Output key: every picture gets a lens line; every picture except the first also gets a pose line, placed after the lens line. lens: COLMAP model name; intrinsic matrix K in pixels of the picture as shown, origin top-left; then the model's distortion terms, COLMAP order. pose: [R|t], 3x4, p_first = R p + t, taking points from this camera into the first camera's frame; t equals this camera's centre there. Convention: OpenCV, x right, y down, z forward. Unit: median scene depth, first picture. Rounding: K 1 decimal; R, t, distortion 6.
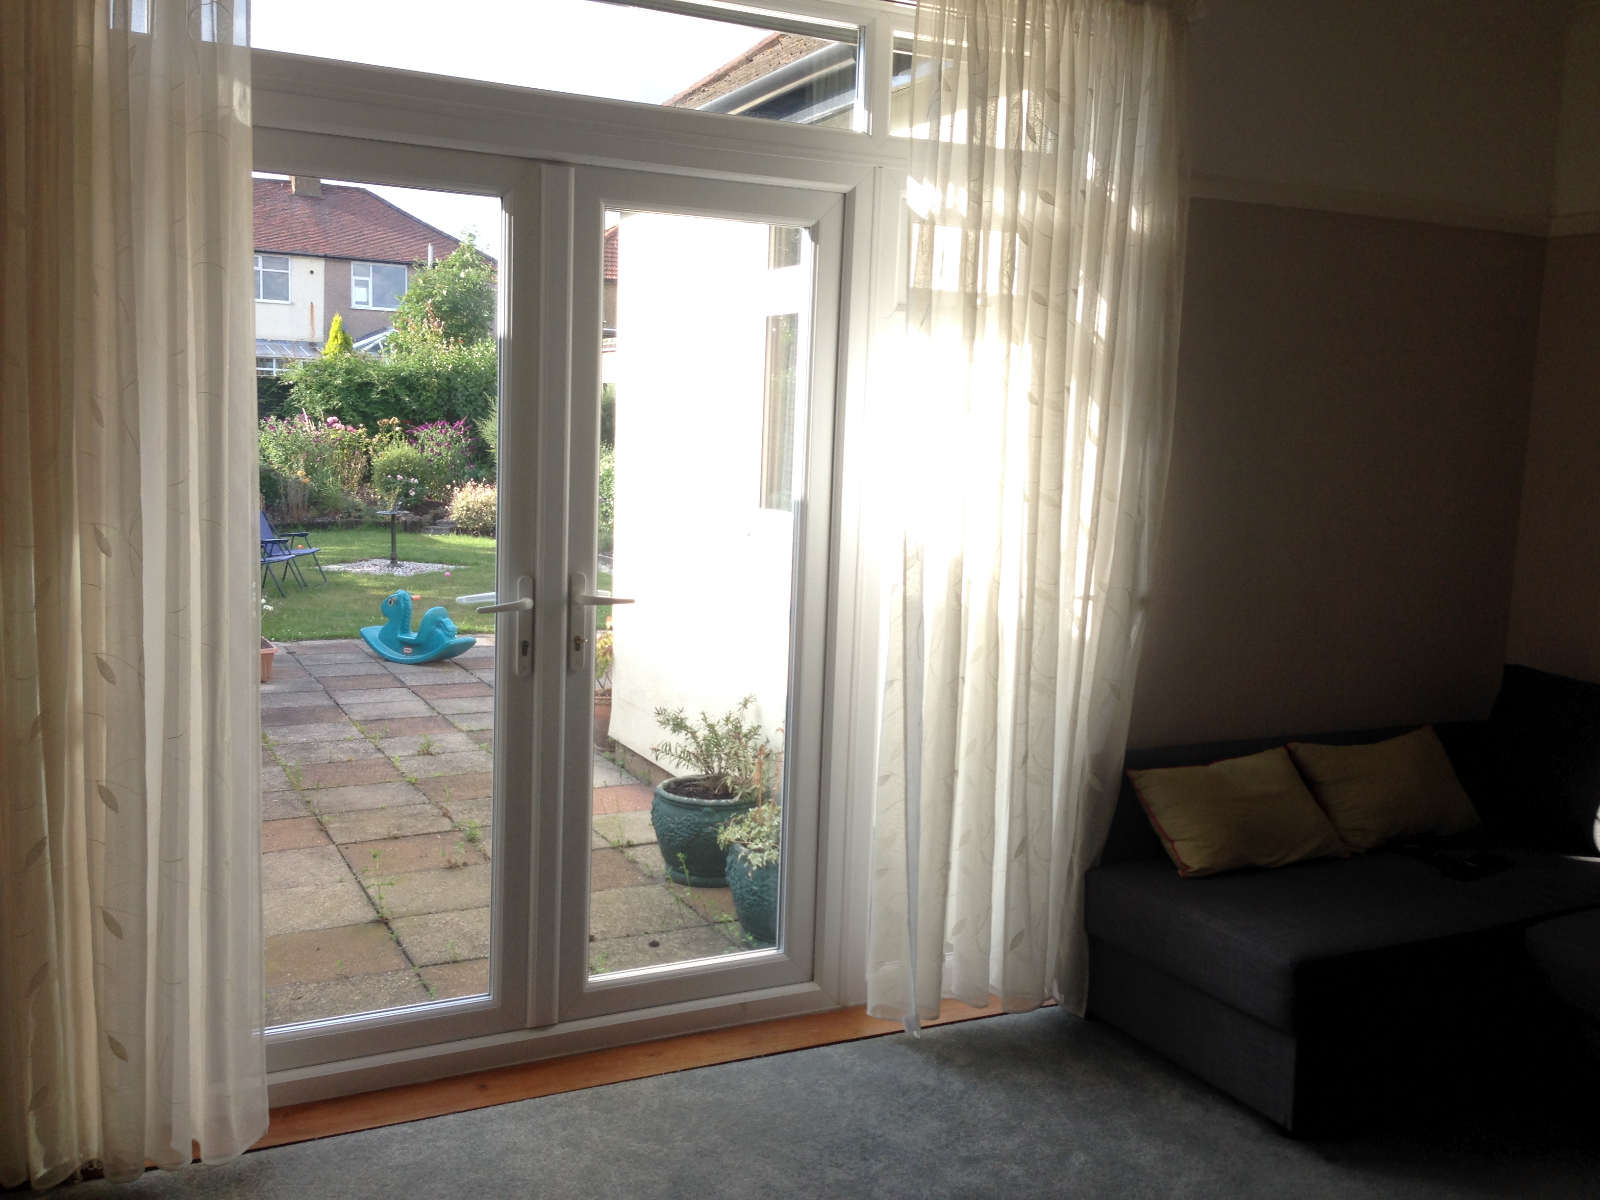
lens RADIAL K [[1488.0, 0, 800.0], [0, 1488.0, 600.0], [0, 0, 1]] dist [0.175855, -0.313884]
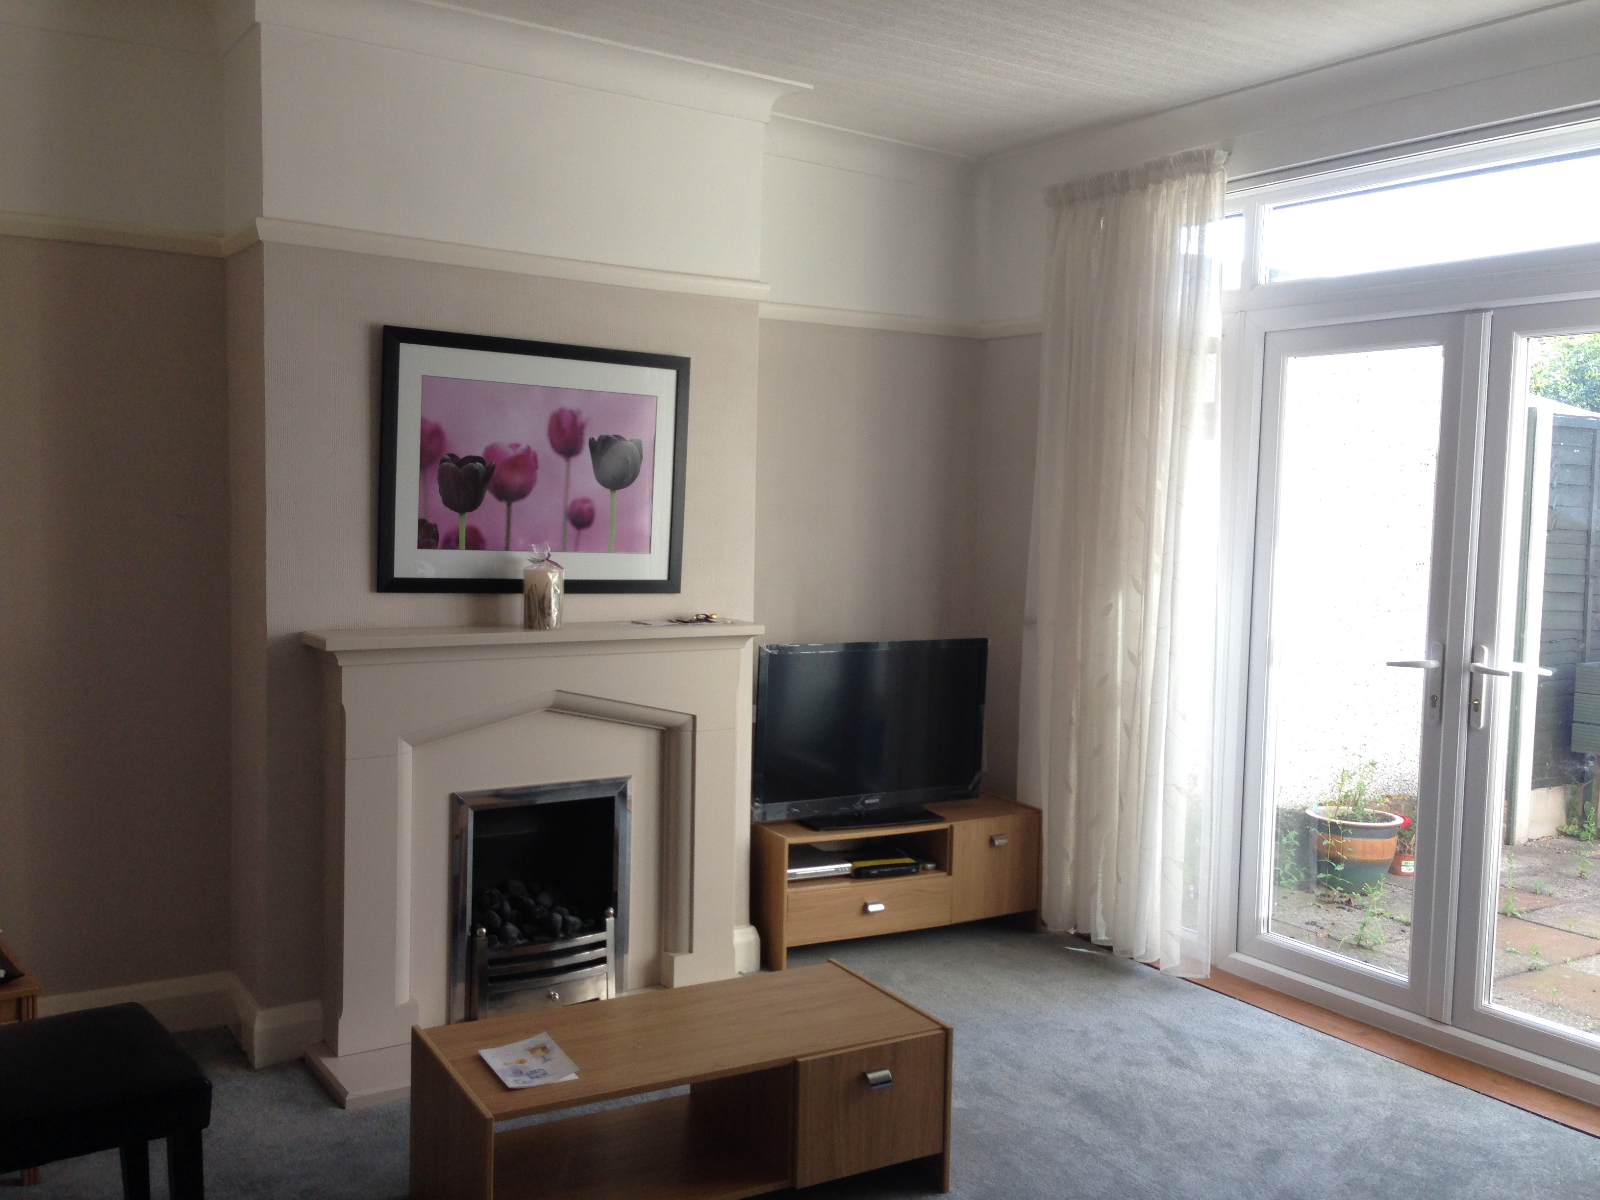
lens RADIAL K [[1488.0, 0, 800.0], [0, 1488.0, 600.0], [0, 0, 1]] dist [0.175855, -0.313884]
pose [[0.100492, 0.043259, -0.993997, 1.000733], [-0.135486, 0.990343, 0.029403, -0.016307], [0.985670, 0.131718, 0.105382, 0.342469]]
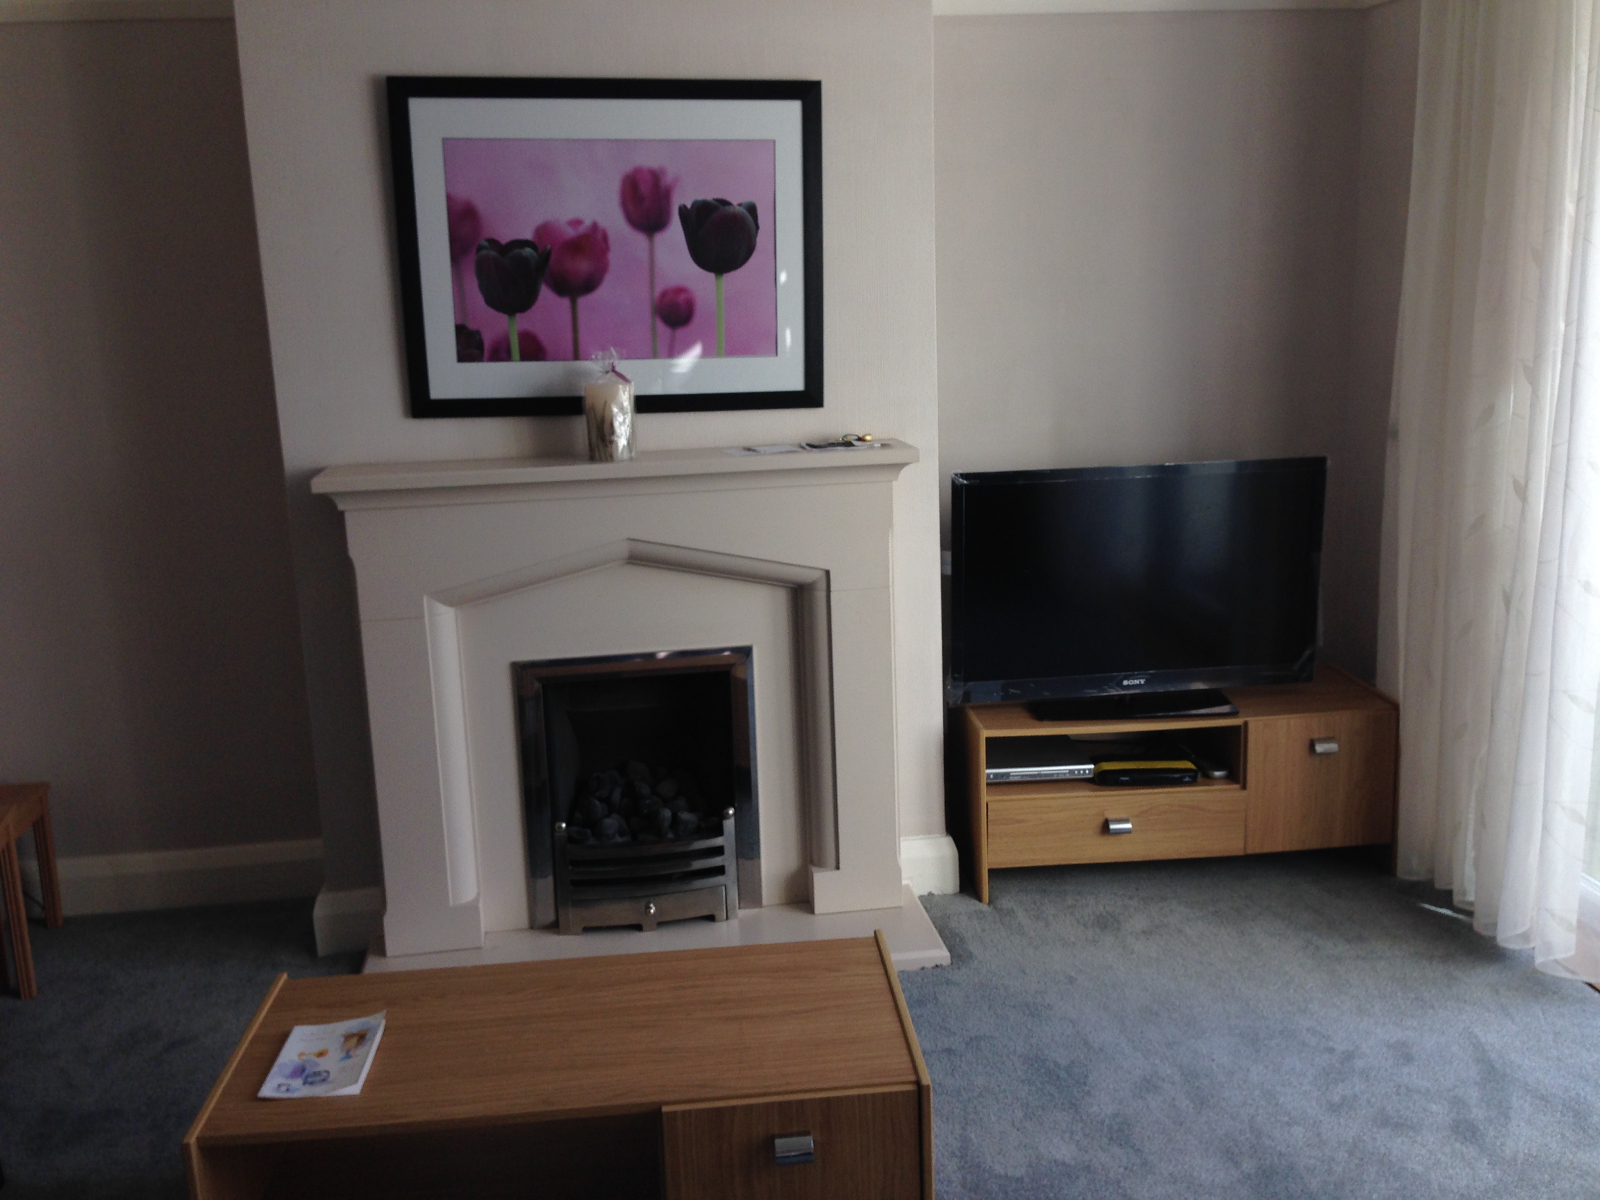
lens RADIAL K [[1490.9, 0, 798.8], [0, 1490.9, 587.5], [0, 0, 1]] dist [0.156986, -0.290862]
pose [[-0.321713, 0.166901, -0.932011, 0.590001], [-0.084707, 0.975321, 0.203896, -0.059761], [0.943040, 0.144544, -0.299636, 0.723012]]
